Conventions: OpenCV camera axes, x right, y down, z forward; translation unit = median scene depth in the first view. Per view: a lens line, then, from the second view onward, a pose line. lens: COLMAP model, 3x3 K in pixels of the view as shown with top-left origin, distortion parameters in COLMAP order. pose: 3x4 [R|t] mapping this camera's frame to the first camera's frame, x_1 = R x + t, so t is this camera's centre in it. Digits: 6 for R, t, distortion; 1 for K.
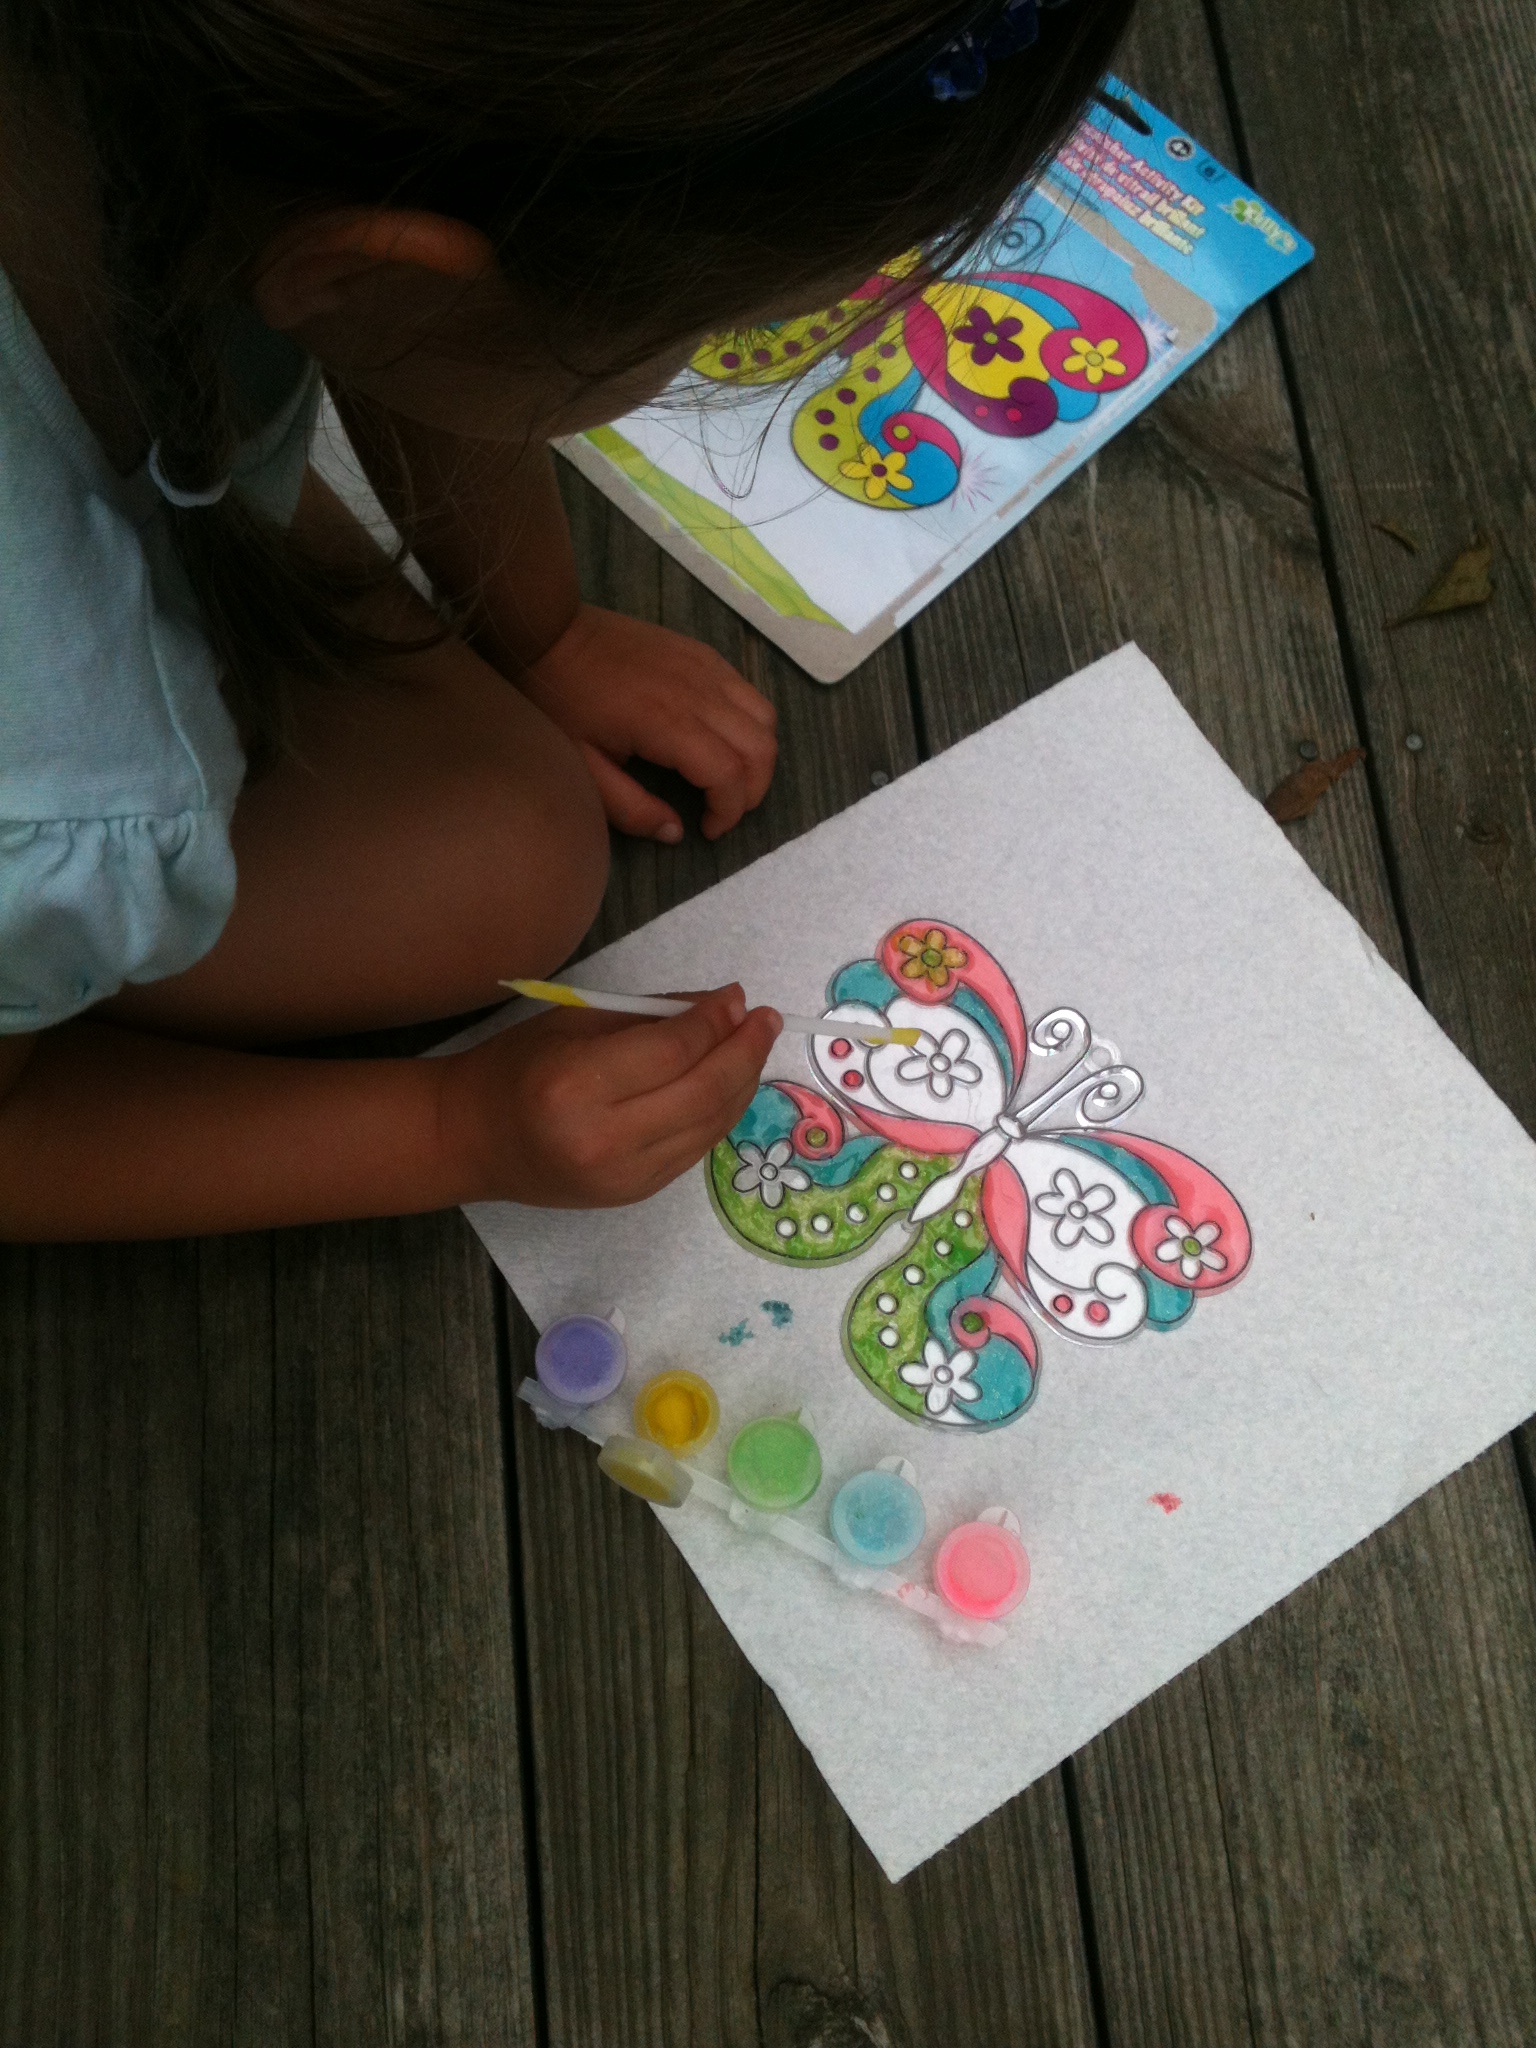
lens RADIAL K [[1660.6, 0, 759.6], [0, 1660.6, 1015.7], [0, 0, 1]] dist [-0.003843, -0.015565]
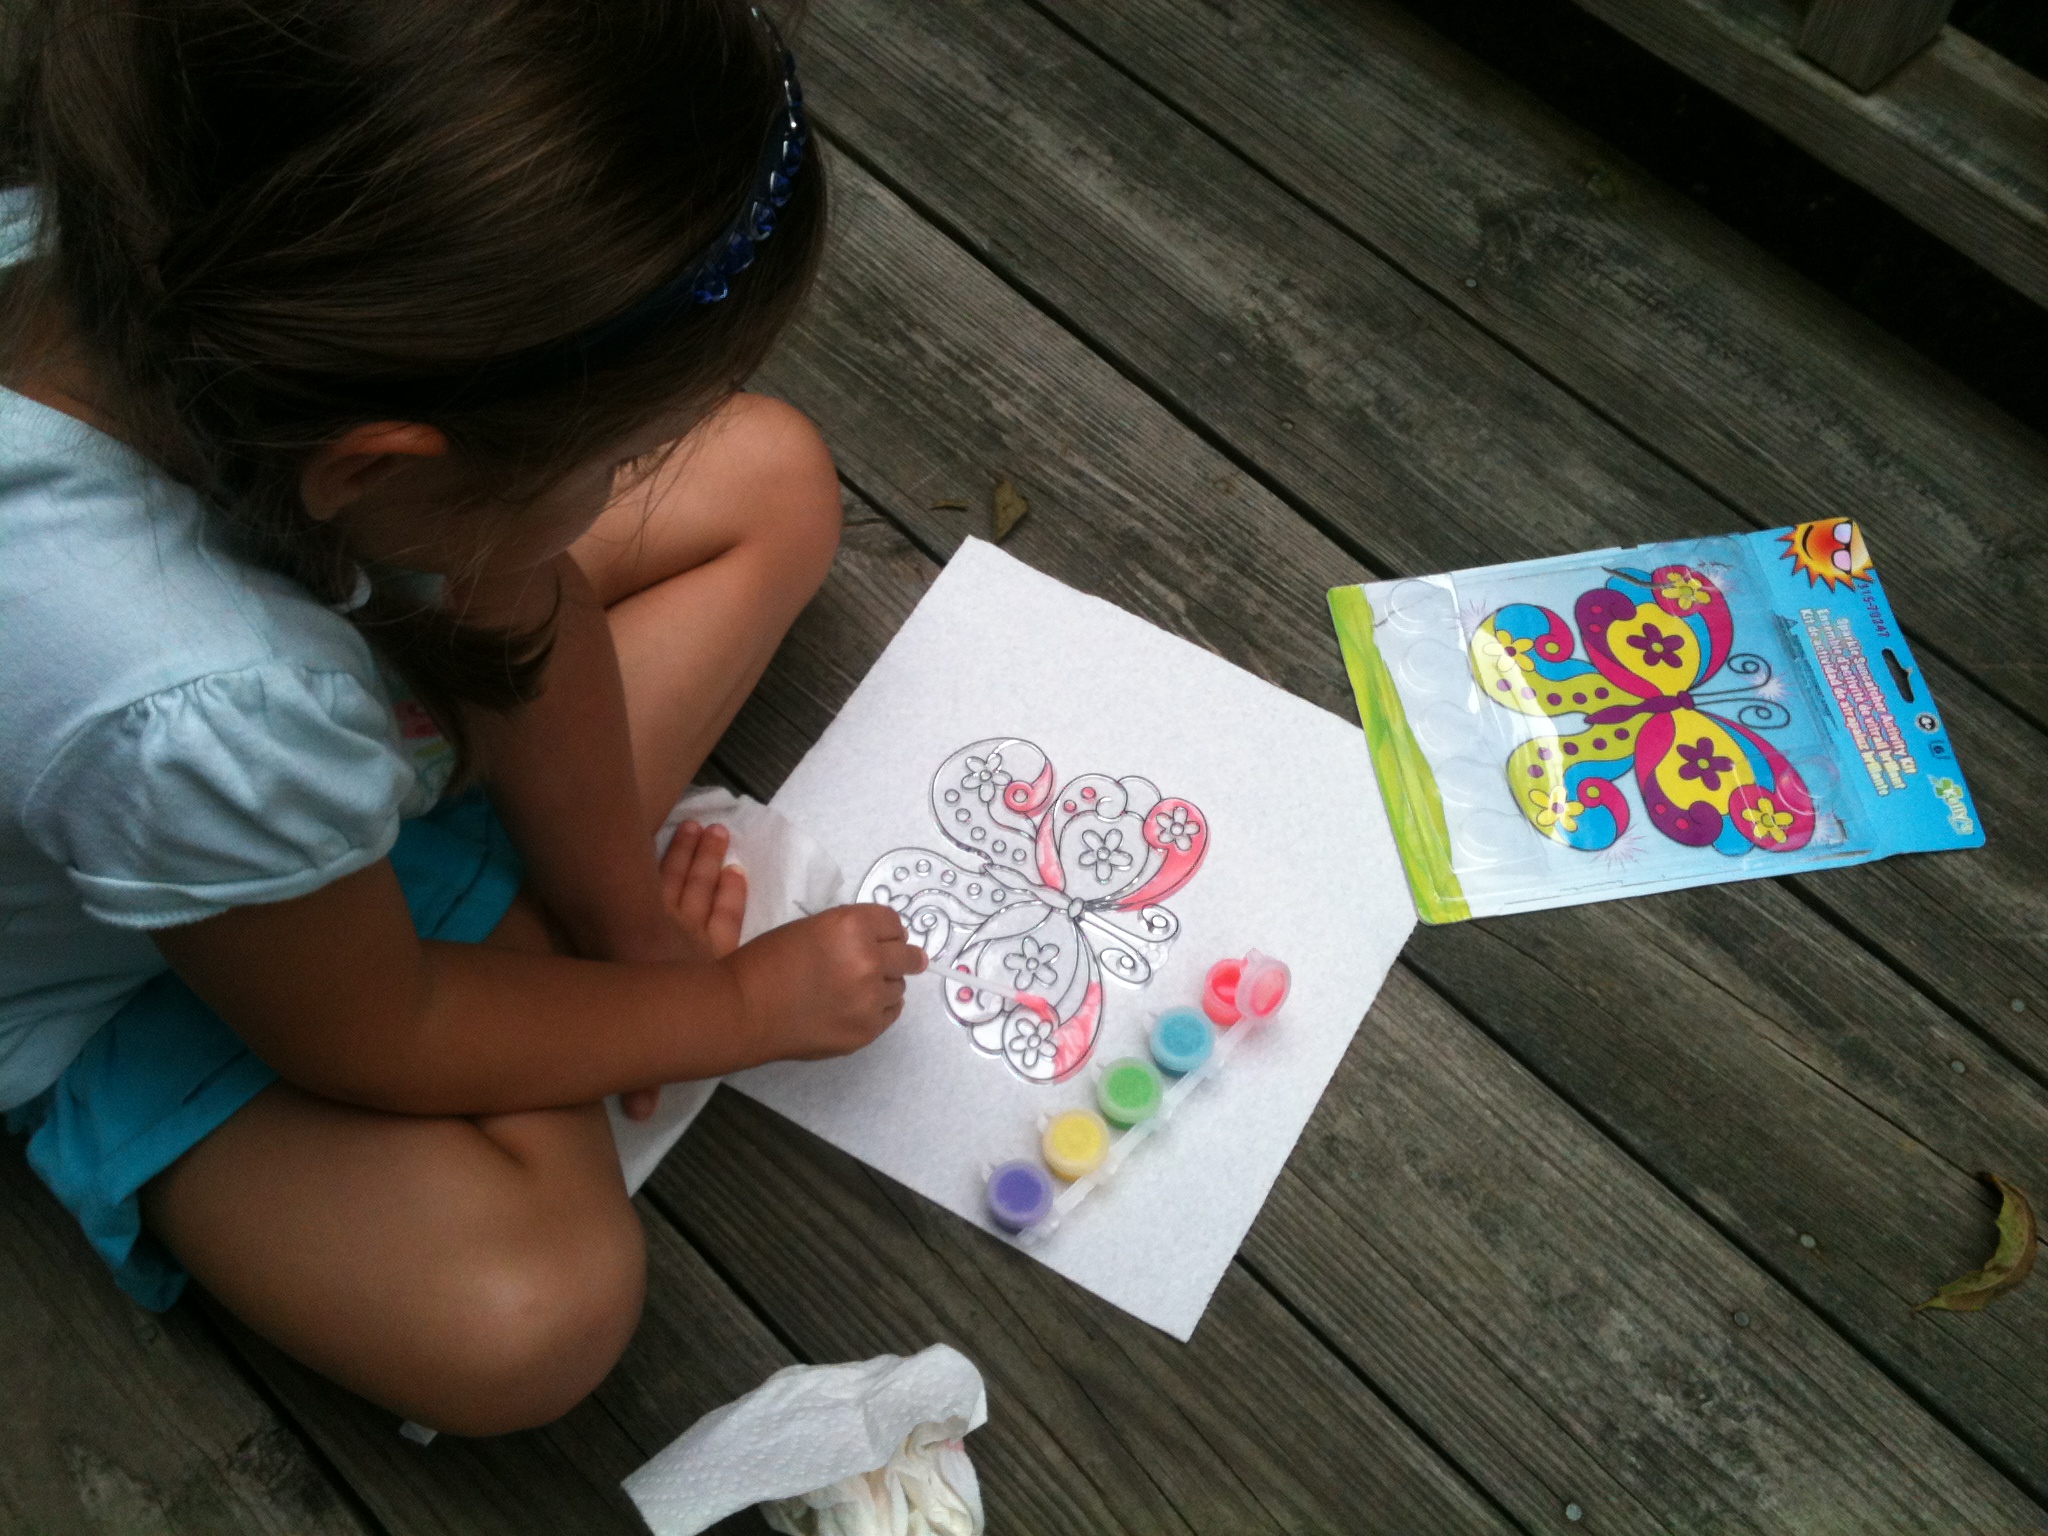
lens RADIAL K [[1660.6, 0, 1026.5], [0, 1660.6, 768.8], [0, 0, 1]] dist [-0.003843, -0.015565]
pose [[0.769631, -0.560564, 0.305673, -0.158470], [0.608199, 0.789352, -0.083771, 0.057162], [-0.194324, 0.250382, 0.948444, -0.385948]]
